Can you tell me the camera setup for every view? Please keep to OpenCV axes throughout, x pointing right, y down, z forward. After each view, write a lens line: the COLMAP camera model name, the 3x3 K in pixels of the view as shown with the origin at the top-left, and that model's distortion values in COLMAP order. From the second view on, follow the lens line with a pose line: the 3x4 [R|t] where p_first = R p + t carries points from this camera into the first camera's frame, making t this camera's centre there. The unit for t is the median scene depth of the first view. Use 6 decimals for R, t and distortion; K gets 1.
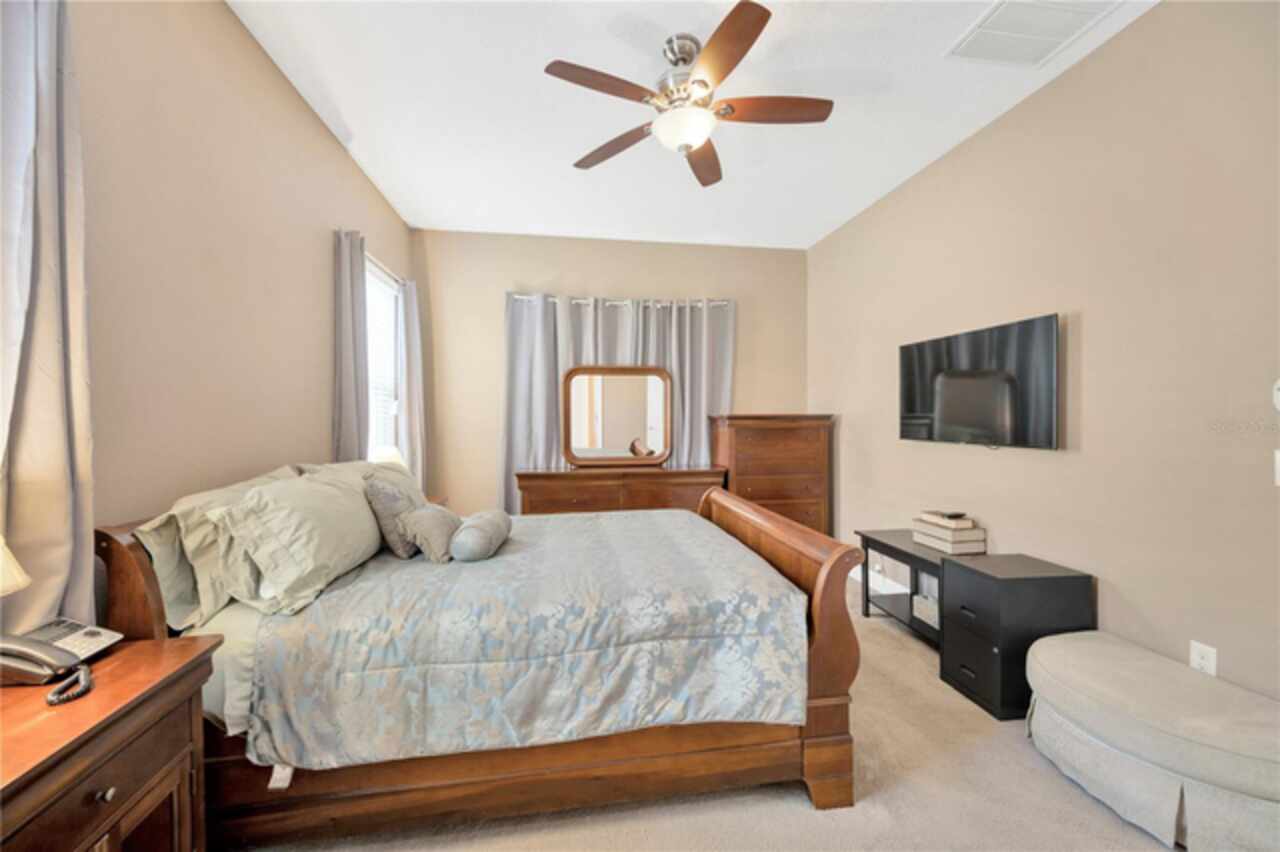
lens RADIAL K [[498.8, 0, 636.2], [0, 498.8, 425.0], [0, 0, 1]] dist [-0.003591, -0.000871]
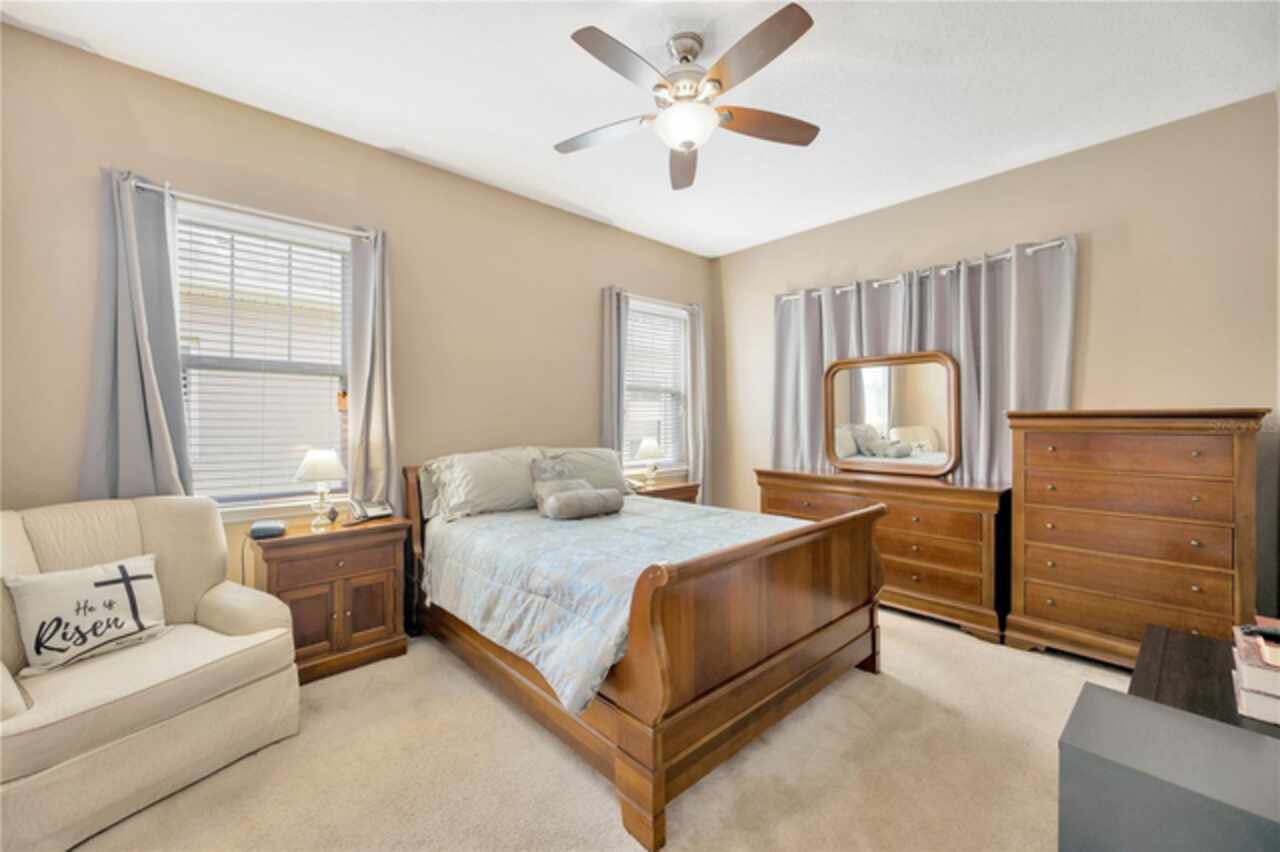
lens RADIAL K [[498.8, 0, 643.4], [0, 498.8, 426.5], [0, 0, 1]] dist [-0.003591, -0.000871]
pose [[0.567340, 0.011097, -0.823409, 0.631703], [-0.008445, 0.999935, 0.007658, -0.001171], [0.823441, 0.002609, 0.567396, 0.266673]]
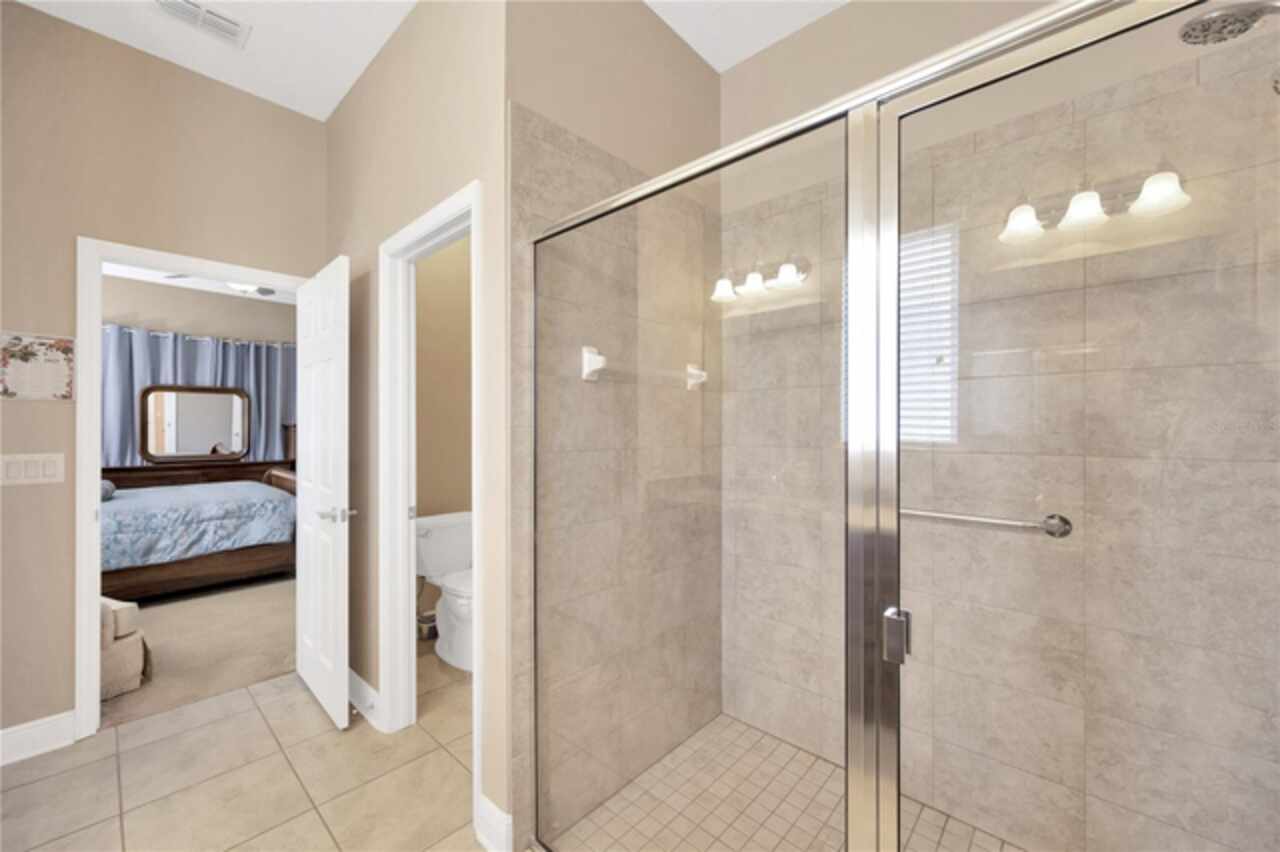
lens RADIAL K [[498.8, 0, 649.6], [0, 498.8, 423.5], [0, 0, 1]] dist [-0.003591, -0.000871]
pose [[0.761342, 0.007679, 0.648305, 0.033825], [0.001141, 0.999912, -0.013183, 0.000541], [-0.648350, 0.010776, 0.761266, -1.154783]]
